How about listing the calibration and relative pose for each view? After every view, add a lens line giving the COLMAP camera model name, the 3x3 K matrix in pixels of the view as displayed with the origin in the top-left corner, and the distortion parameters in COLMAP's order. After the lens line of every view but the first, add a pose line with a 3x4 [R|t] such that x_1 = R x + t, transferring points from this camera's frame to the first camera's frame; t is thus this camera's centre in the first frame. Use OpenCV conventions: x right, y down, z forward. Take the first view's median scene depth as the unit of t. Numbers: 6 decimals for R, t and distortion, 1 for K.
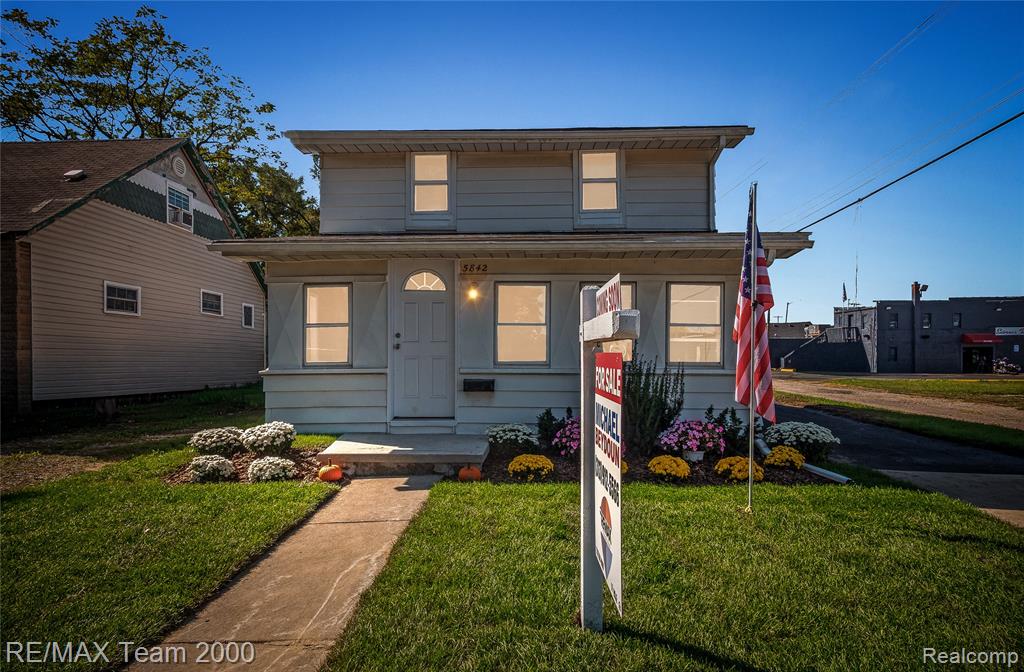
lens RADIAL K [[599.1, 0, 513.8], [0, 599.1, 371.2], [0, 0, 1]] dist [-0.009404, -0.001575]
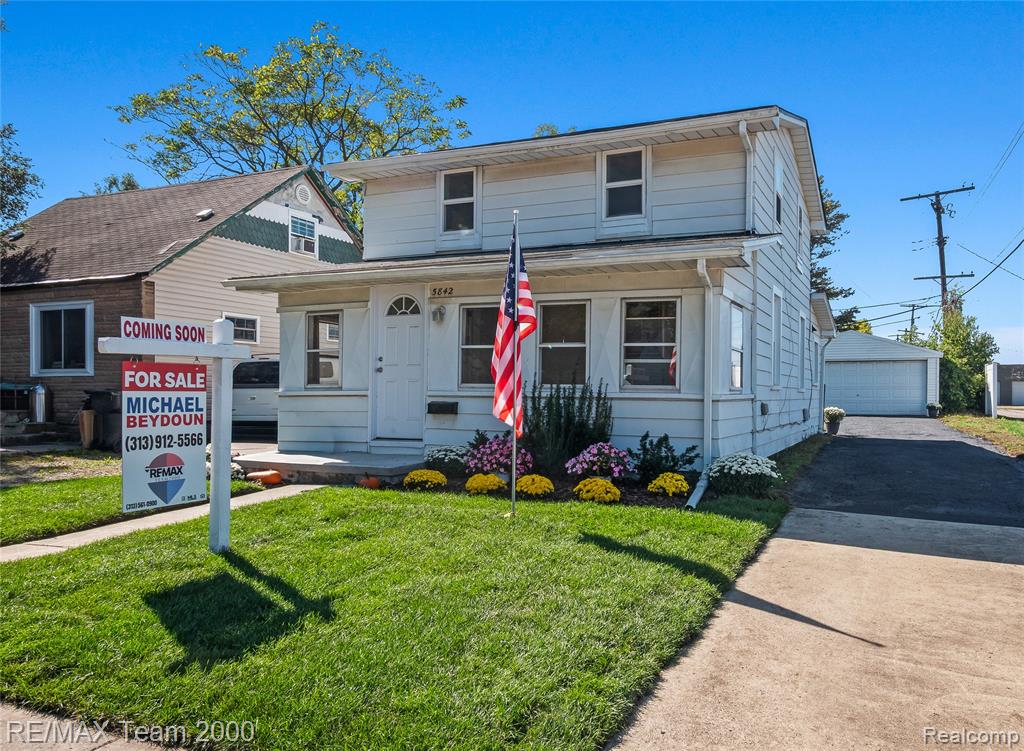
lens RADIAL K [[807.7, 0, 512.1], [0, 807.7, 406.9], [0, 0, 1]] dist [-0.004345, -0.002438]
pose [[0.920663, 0.013138, -0.390138, 0.372199], [-0.016473, 0.999851, -0.005205, 0.017472], [0.390012, 0.011219, 0.920742, -0.129972]]
